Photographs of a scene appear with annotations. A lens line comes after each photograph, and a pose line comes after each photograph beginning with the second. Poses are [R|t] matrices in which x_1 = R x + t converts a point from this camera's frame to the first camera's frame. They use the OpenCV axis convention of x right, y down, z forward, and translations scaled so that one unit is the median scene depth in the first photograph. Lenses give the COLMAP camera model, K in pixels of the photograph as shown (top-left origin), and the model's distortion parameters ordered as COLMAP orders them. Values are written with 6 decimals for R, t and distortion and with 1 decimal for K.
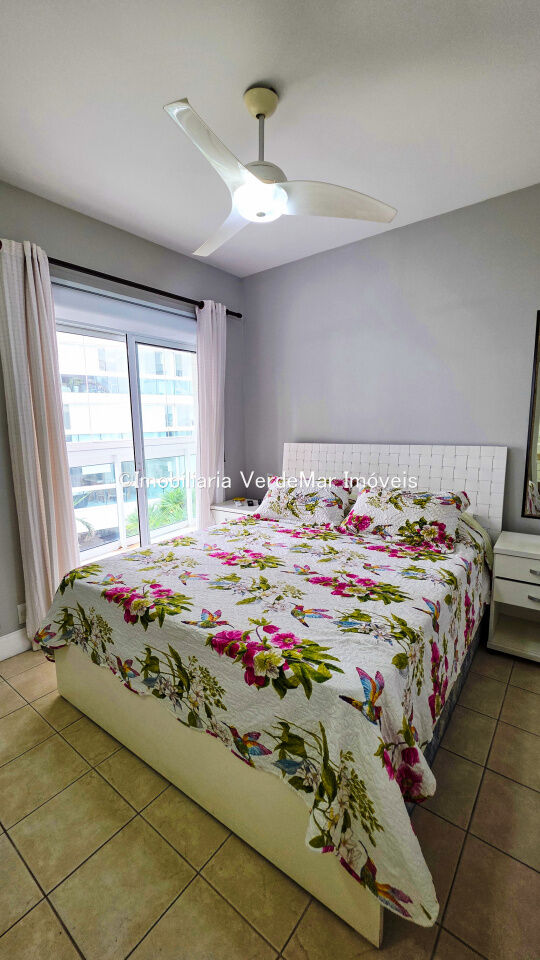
lens RADIAL K [[395.8, 0, 268.6], [0, 395.8, 480.4], [0, 0, 1]] dist [0.004917, -0.000119]
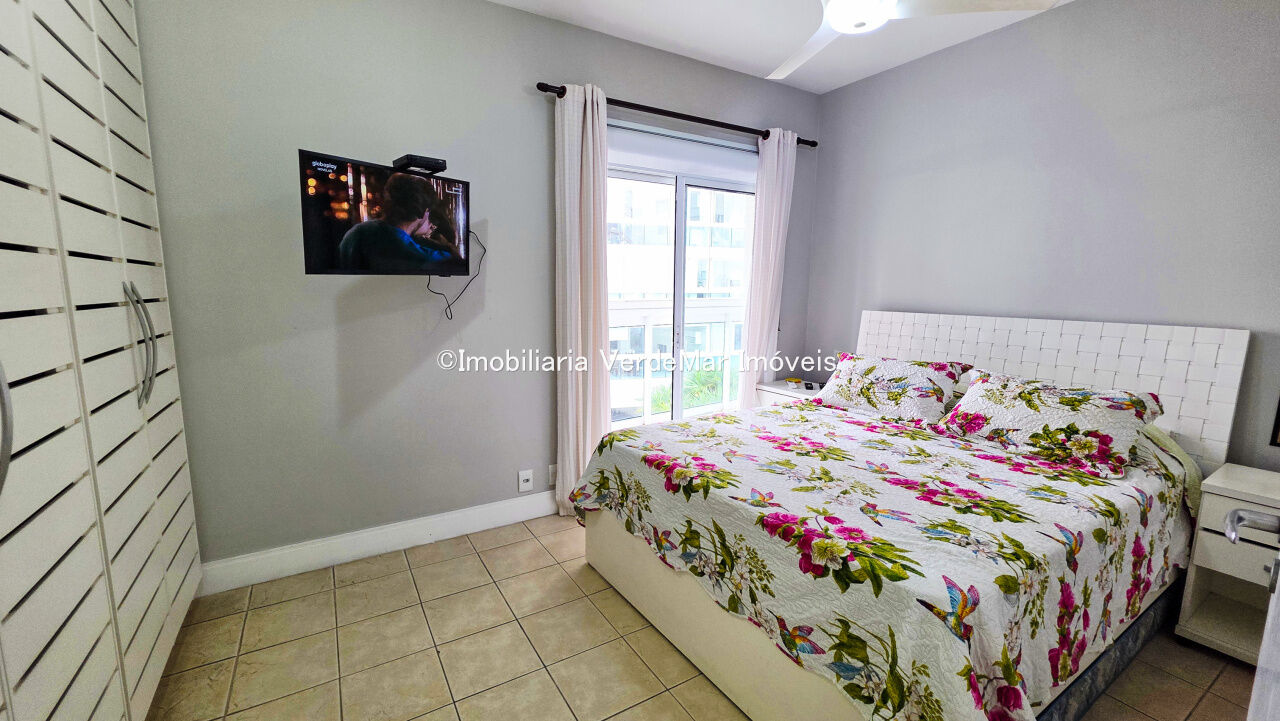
lens RADIAL K [[520.3, 0, 640.1], [0, 520.3, 361.7], [0, 0, 1]] dist [0.005942, -0.001945]
pose [[0.936065, 0.078957, -0.342853, -0.020217], [-0.077276, 0.996837, 0.018584, 0.033702], [0.343236, 0.009098, 0.939205, -0.152557]]
